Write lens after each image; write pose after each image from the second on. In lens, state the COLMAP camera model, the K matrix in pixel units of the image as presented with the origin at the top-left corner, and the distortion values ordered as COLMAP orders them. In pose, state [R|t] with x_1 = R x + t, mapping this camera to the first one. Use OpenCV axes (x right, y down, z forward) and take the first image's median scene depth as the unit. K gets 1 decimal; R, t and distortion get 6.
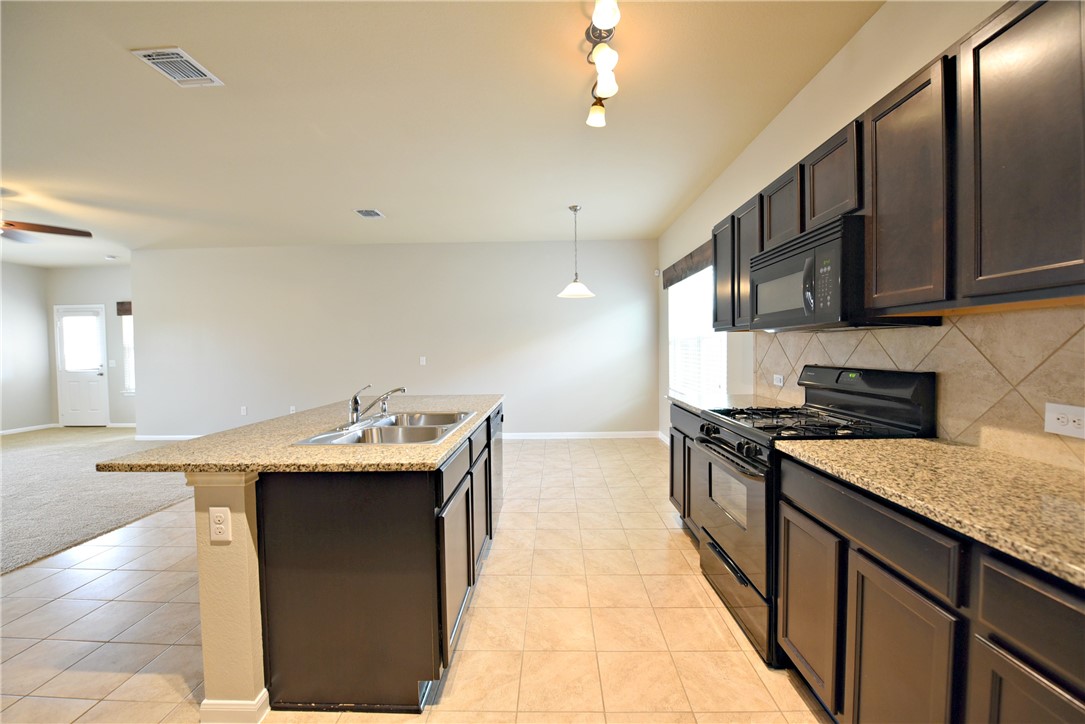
lens RADIAL K [[431.5, 0, 545.4], [0, 431.5, 361.3], [0, 0, 1]] dist [-0.020498, -0.000557]
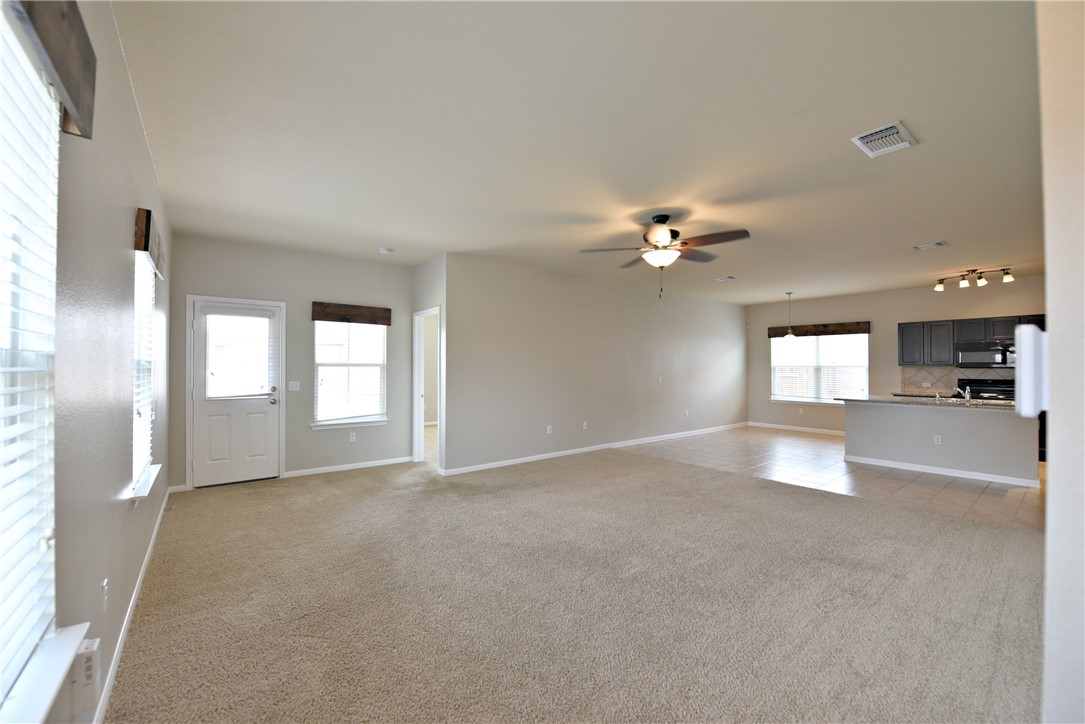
lens RADIAL K [[431.5, 0, 545.4], [0, 431.5, 361.3], [0, 0, 1]] dist [-0.020498, -0.000557]
pose [[0.774913, 0.022292, 0.631675, -1.189016], [0.007759, 0.998967, -0.044772, -0.000973], [-0.632020, 0.039596, 0.773940, 0.178460]]
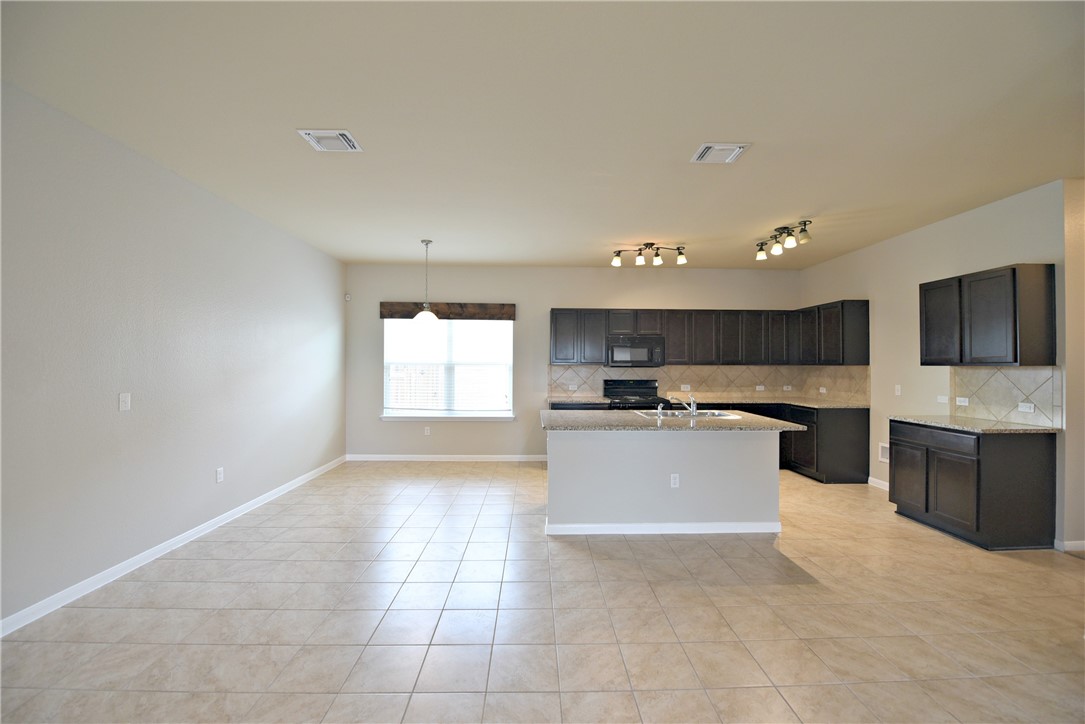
lens RADIAL K [[431.5, 0, 545.4], [0, 431.5, 361.3], [0, 0, 1]] dist [-0.020498, -0.000557]
pose [[-0.045304, 0.020917, 0.998754, -0.653442], [0.025491, 0.999479, -0.019776, -0.019867], [-0.998648, 0.024563, -0.045813, 0.493729]]
